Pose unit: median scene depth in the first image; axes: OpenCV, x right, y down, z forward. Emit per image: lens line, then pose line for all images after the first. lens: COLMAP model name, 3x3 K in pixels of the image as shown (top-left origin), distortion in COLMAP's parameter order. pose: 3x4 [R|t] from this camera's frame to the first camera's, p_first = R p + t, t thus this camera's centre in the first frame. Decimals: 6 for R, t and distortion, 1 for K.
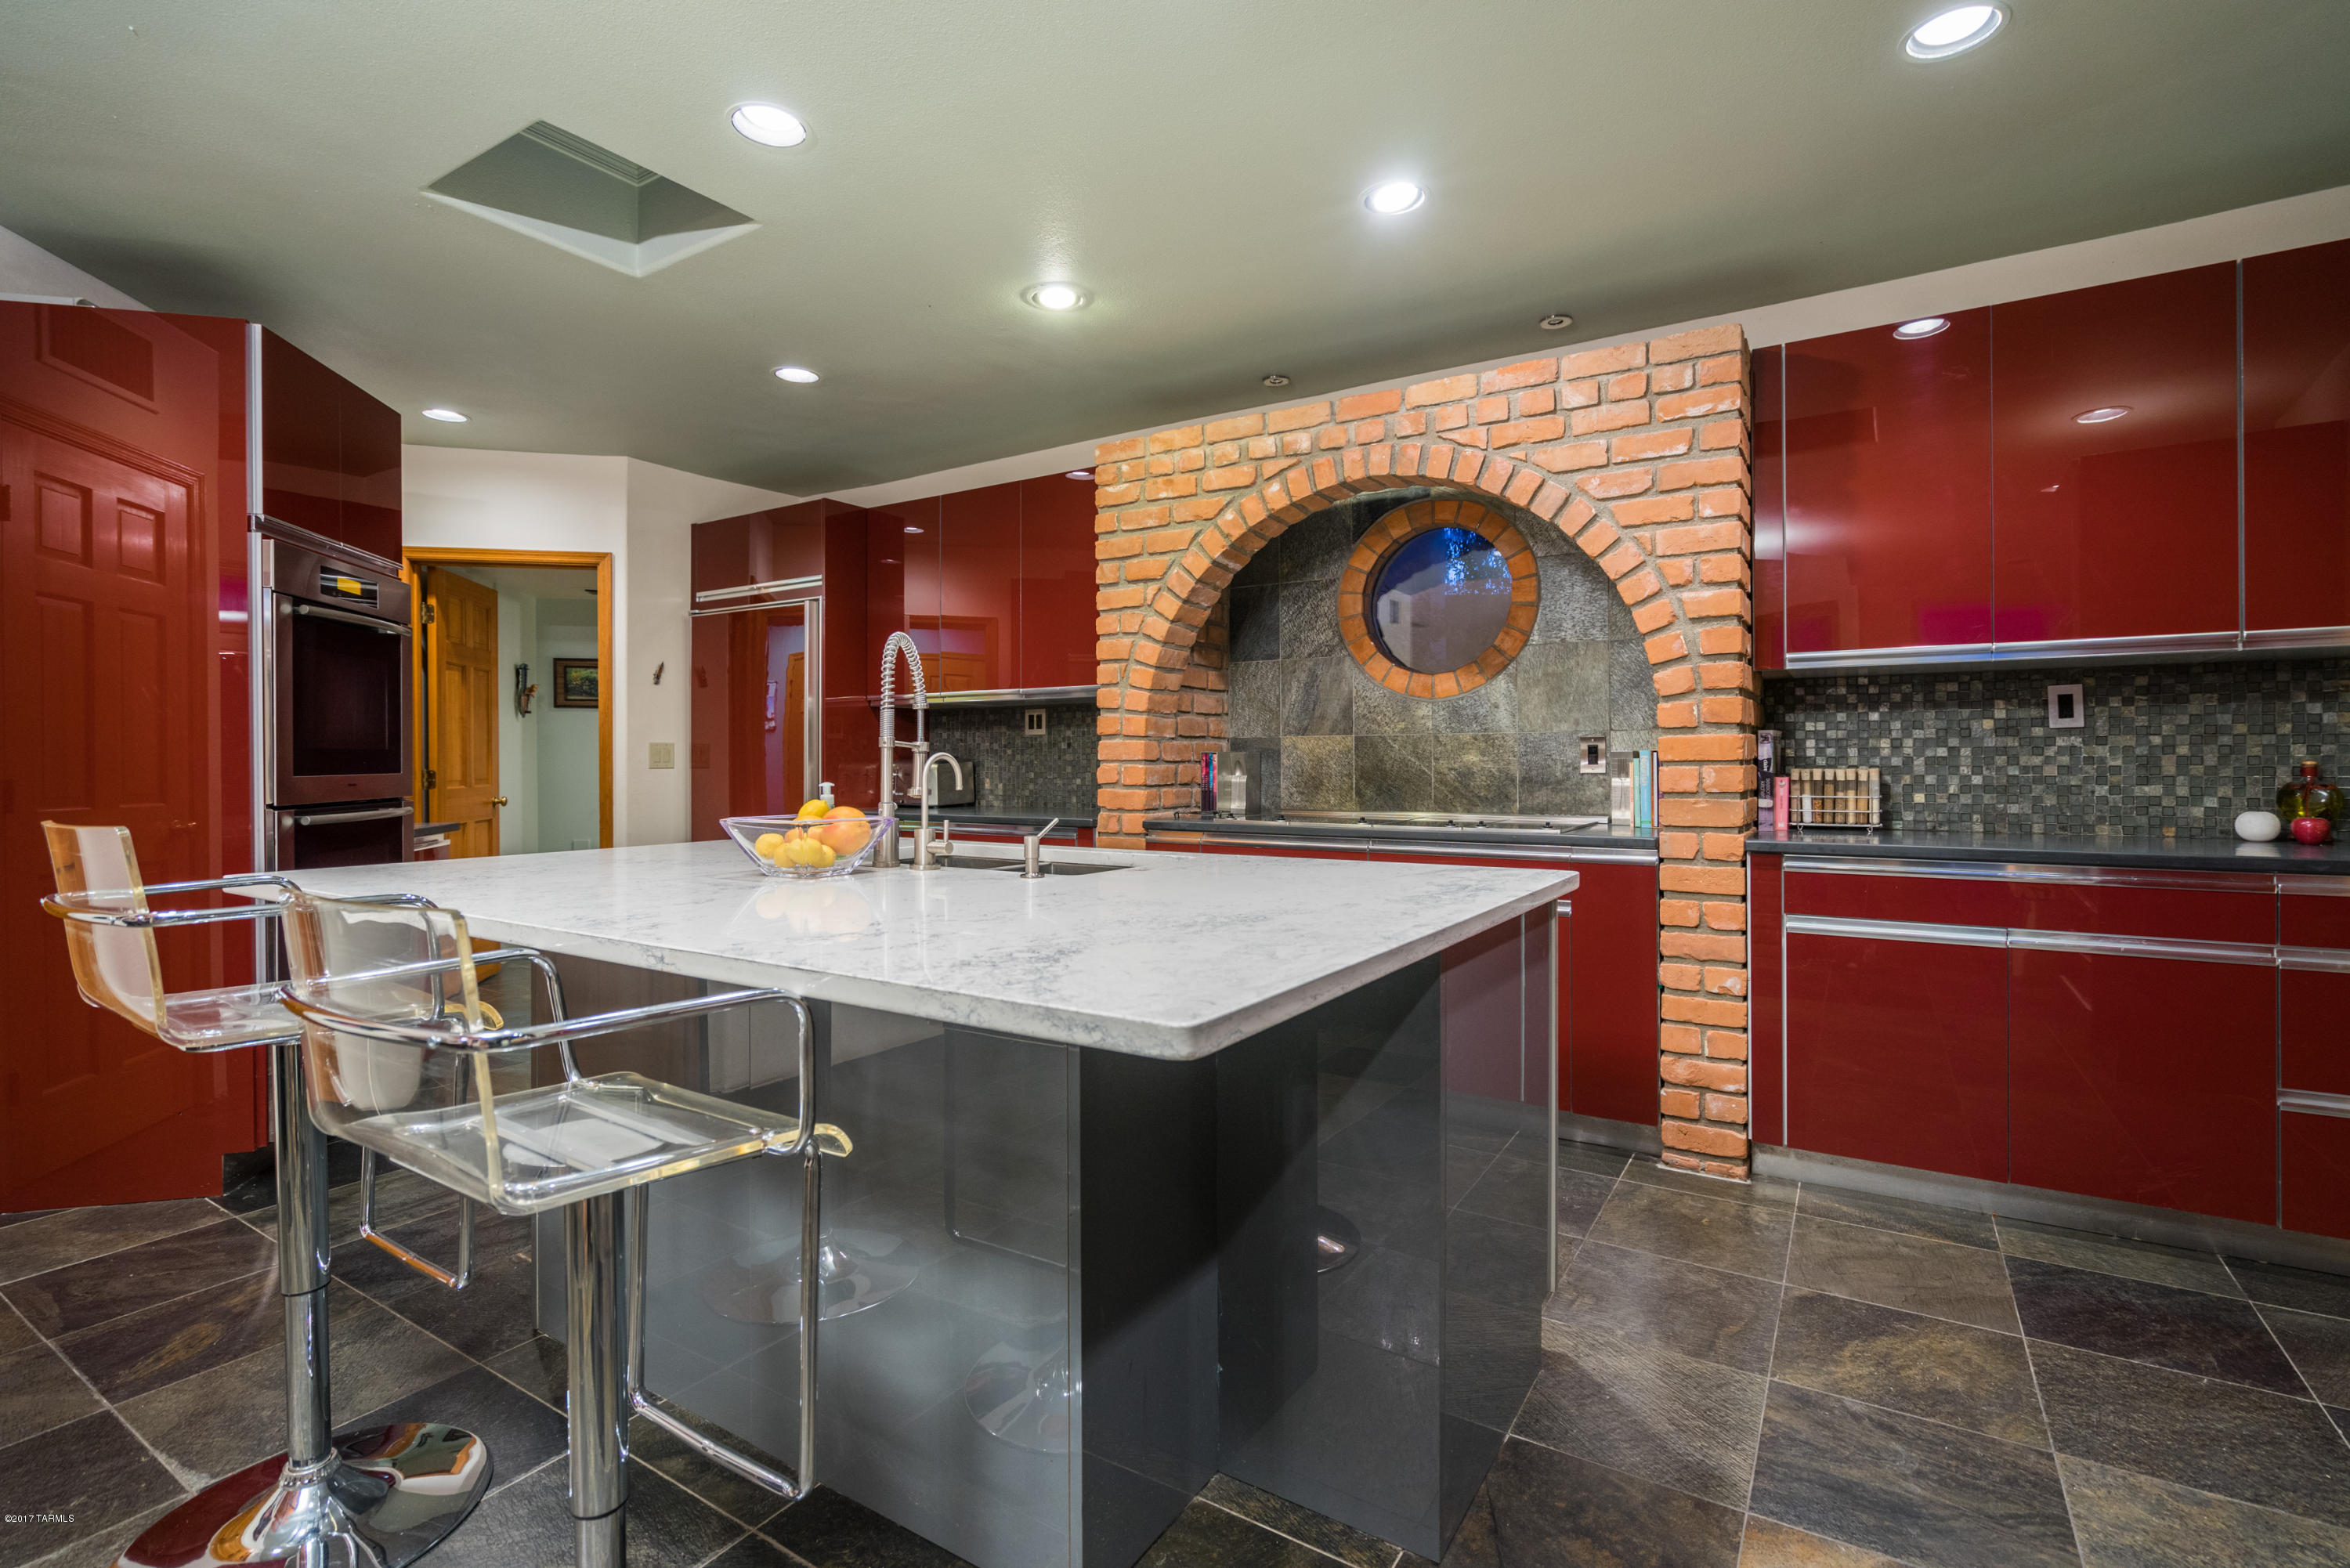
lens RADIAL K [[1068.9, 0, 1175.0], [0, 1068.9, 784.0], [0, 0, 1]] dist [0.000945, 0.000922]
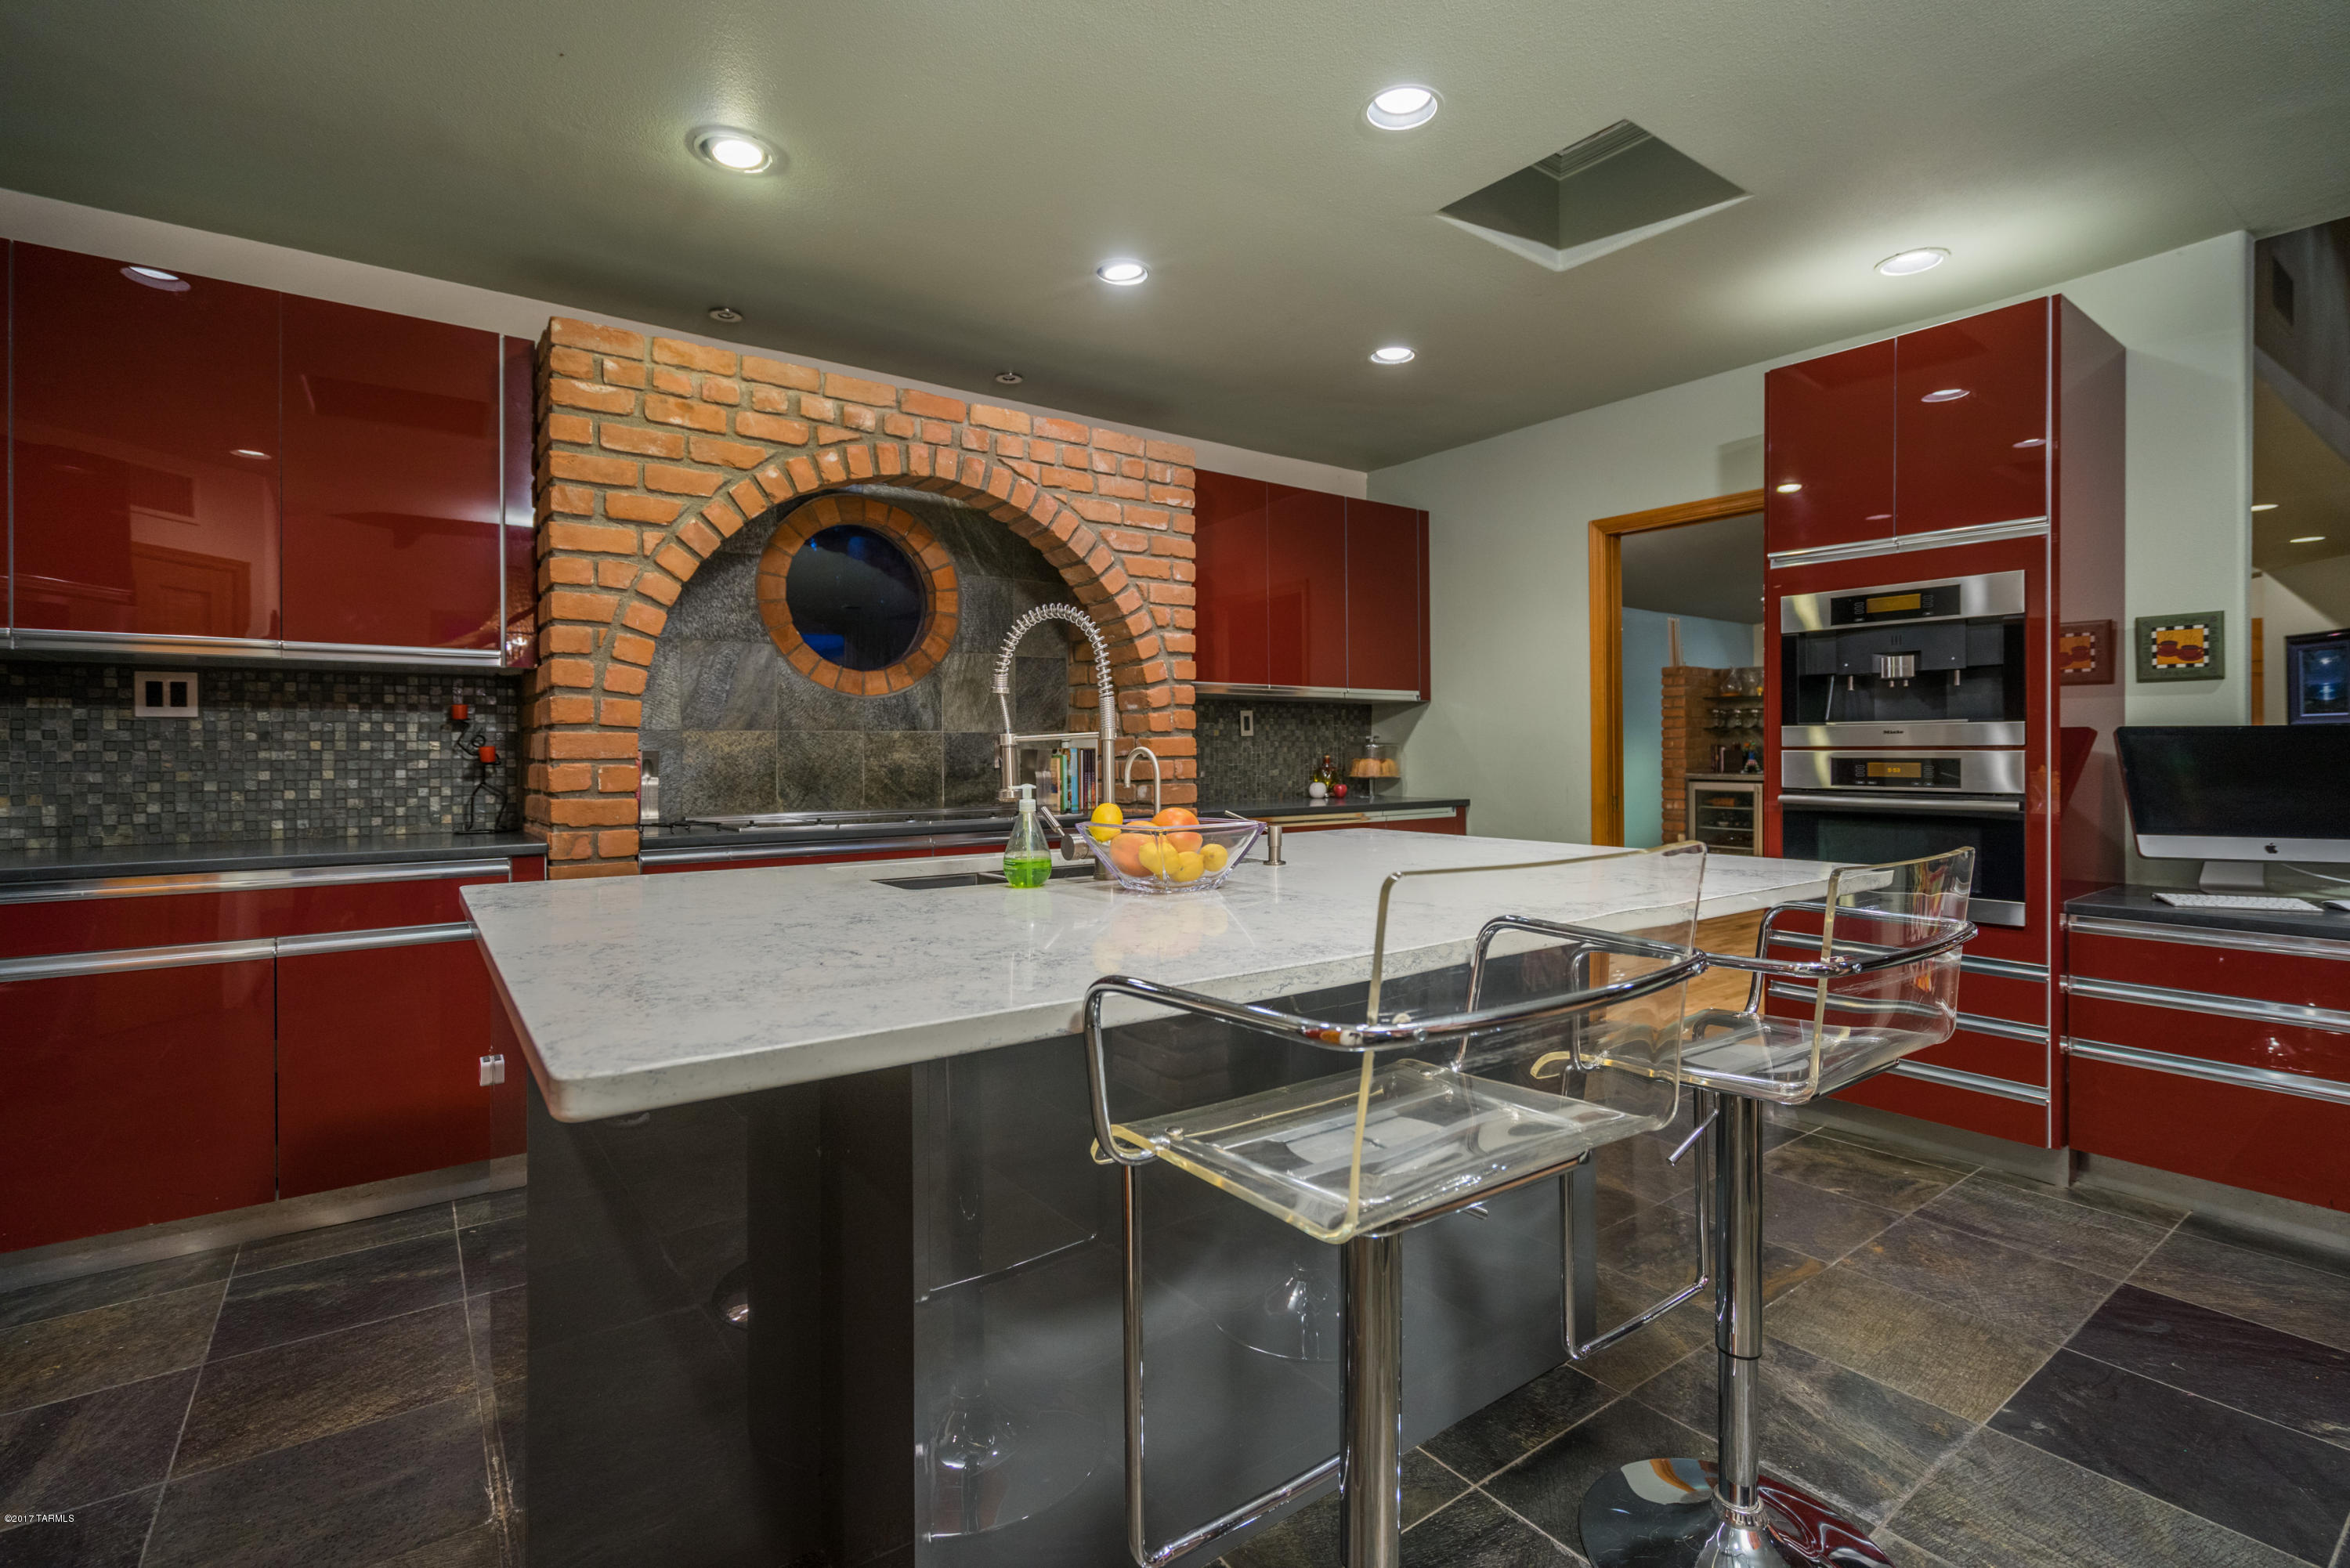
lens RADIAL K [[1084.4, 0, 1213.3], [0, 1084.4, 780.6], [0, 0, 1]] dist [0.008471, 0.000567]
pose [[0.362398, -0.023739, 0.931721, -0.672155], [0.026439, 0.999535, 0.015183, -0.008551], [-0.931648, 0.019131, 0.362858, 0.377936]]
